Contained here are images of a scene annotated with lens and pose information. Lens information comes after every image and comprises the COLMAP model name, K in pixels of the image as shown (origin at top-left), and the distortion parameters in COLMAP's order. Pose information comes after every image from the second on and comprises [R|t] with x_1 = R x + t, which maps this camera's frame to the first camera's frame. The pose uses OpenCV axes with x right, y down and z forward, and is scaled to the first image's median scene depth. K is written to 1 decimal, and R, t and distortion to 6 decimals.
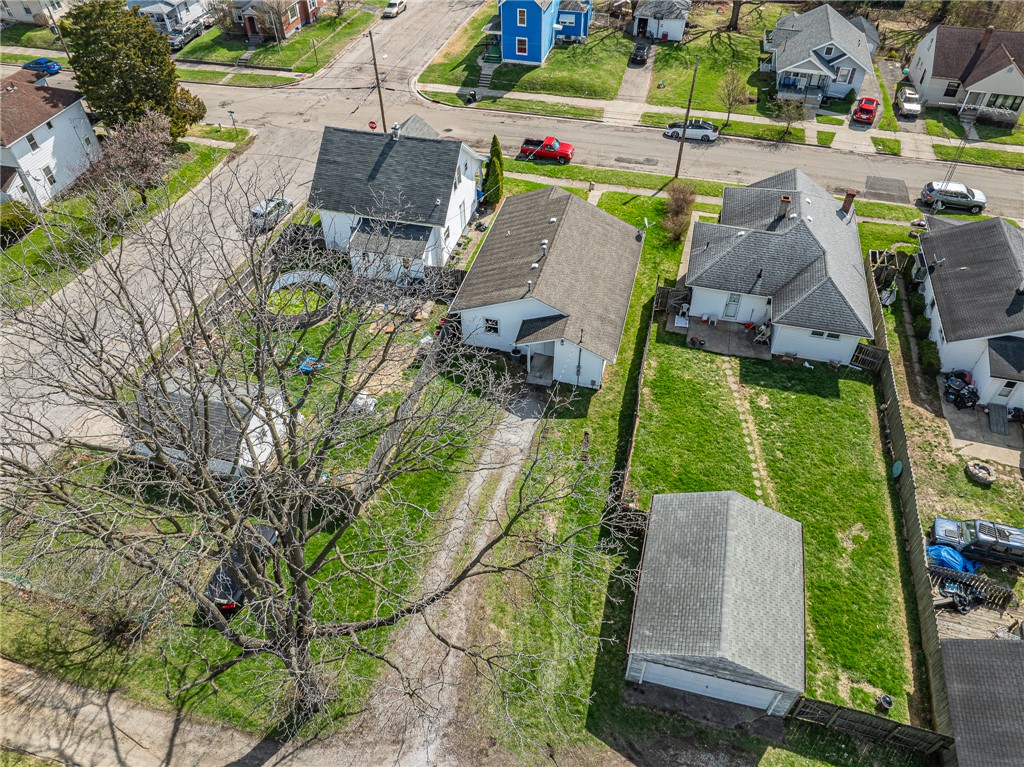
lens RADIAL K [[719.9, 0, 514.5], [0, 719.9, 382.1], [0, 0, 1]] dist [-0.038858, -0.000821]
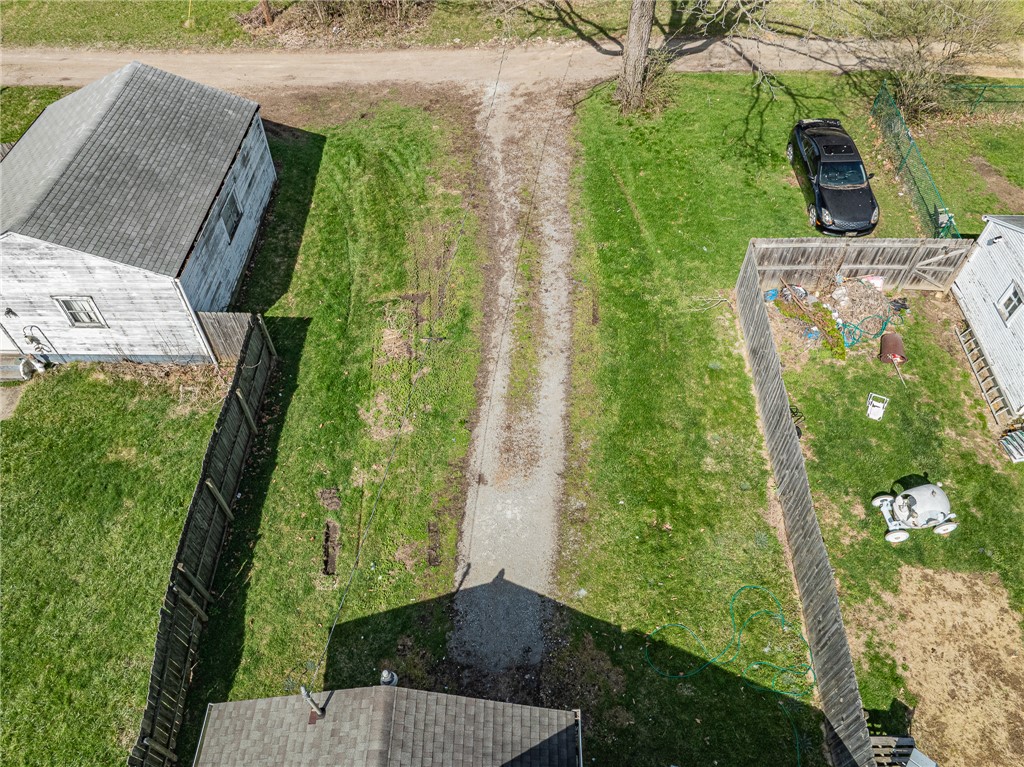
lens RADIAL K [[719.9, 0, 511.1], [0, 719.9, 386.6], [0, 0, 1]] dist [-0.038858, -0.000821]
pose [[-0.972895, 0.188865, -0.133434, 0.033838], [-0.151915, -0.086959, 0.984561, -0.276008], [0.174346, 0.978145, 0.113294, 0.776150]]
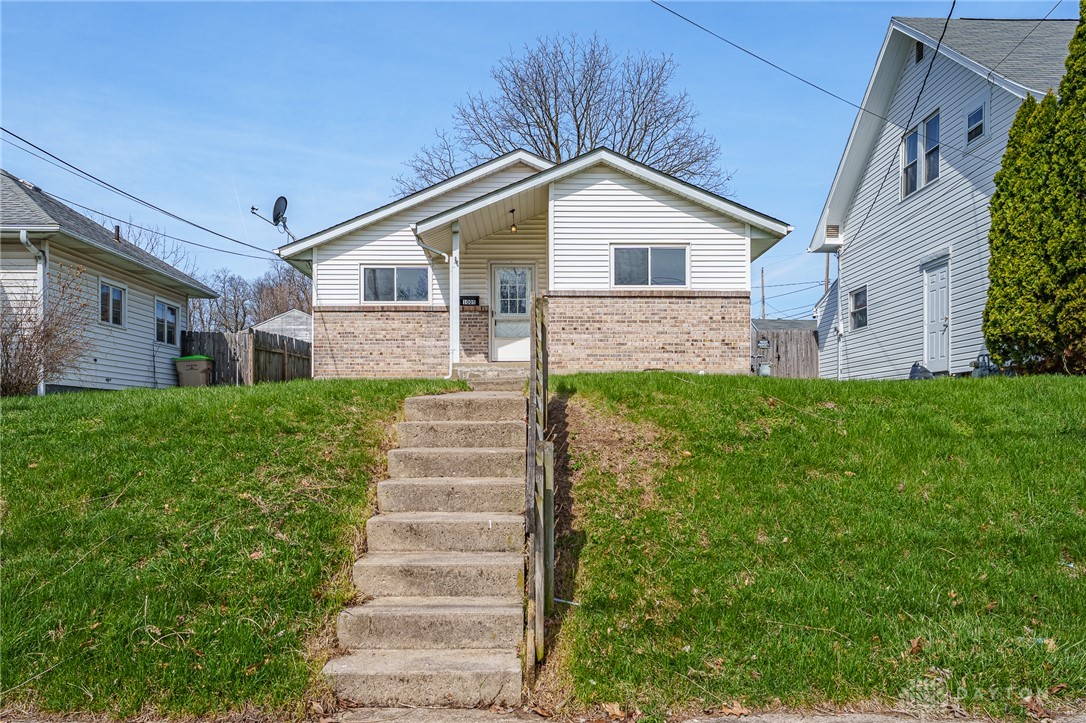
lens RADIAL K [[770.9, 0, 544.1], [0, 770.9, 432.0], [0, 0, 1]] dist [-0.006363, -0.000481]
pose [[-0.963305, 0.012358, -0.268126, 0.175698], [-0.183186, 0.699856, 0.690394, -0.444586], [0.196182, 0.714177, -0.671911, 1.431890]]
